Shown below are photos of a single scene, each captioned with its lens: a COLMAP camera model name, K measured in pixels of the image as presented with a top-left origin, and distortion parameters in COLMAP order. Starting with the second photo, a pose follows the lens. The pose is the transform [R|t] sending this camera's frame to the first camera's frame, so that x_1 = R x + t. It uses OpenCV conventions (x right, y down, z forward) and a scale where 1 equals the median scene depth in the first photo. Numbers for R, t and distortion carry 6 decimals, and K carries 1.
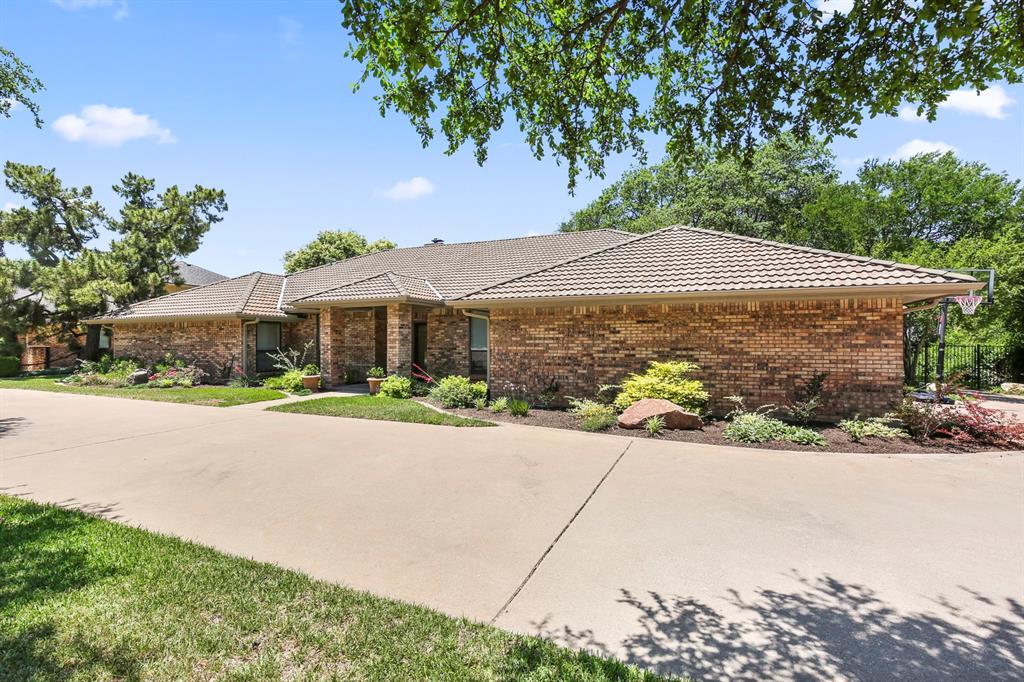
lens RADIAL K [[468.9, 0, 511.3], [0, 468.9, 340.4], [0, 0, 1]] dist [-0.004694, 0.000722]
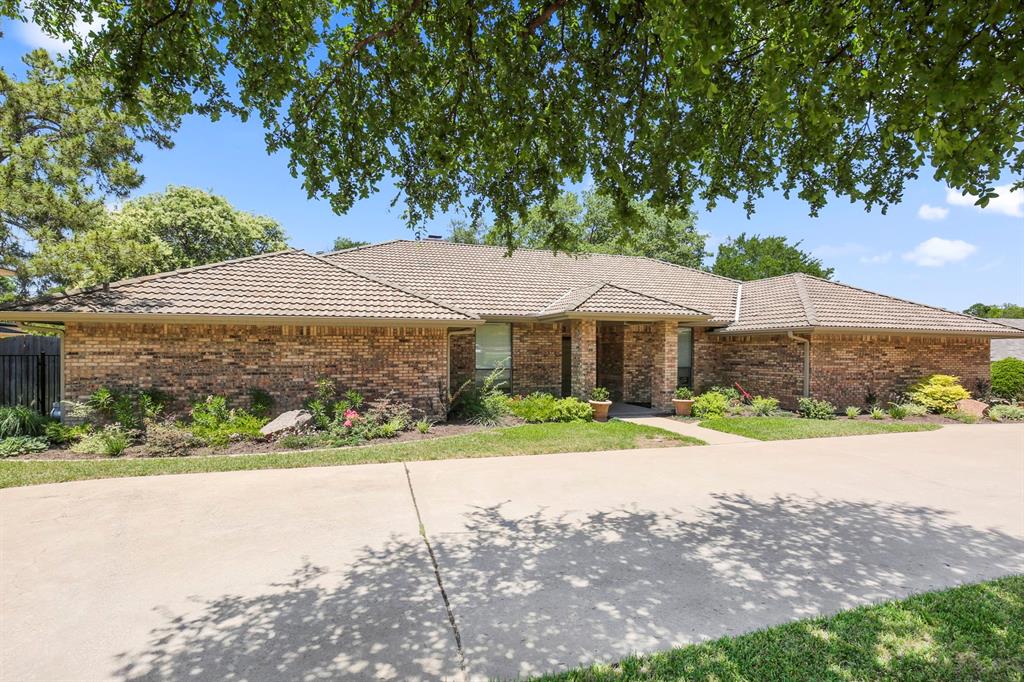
lens RADIAL K [[468.9, 0, 512.8], [0, 468.9, 346.8], [0, 0, 1]] dist [-0.004694, 0.000722]
pose [[0.763136, 0.011813, 0.646129, -0.988372], [-0.009759, 0.999930, -0.006756, -0.013467], [-0.646164, -0.001150, 0.763198, 0.423878]]
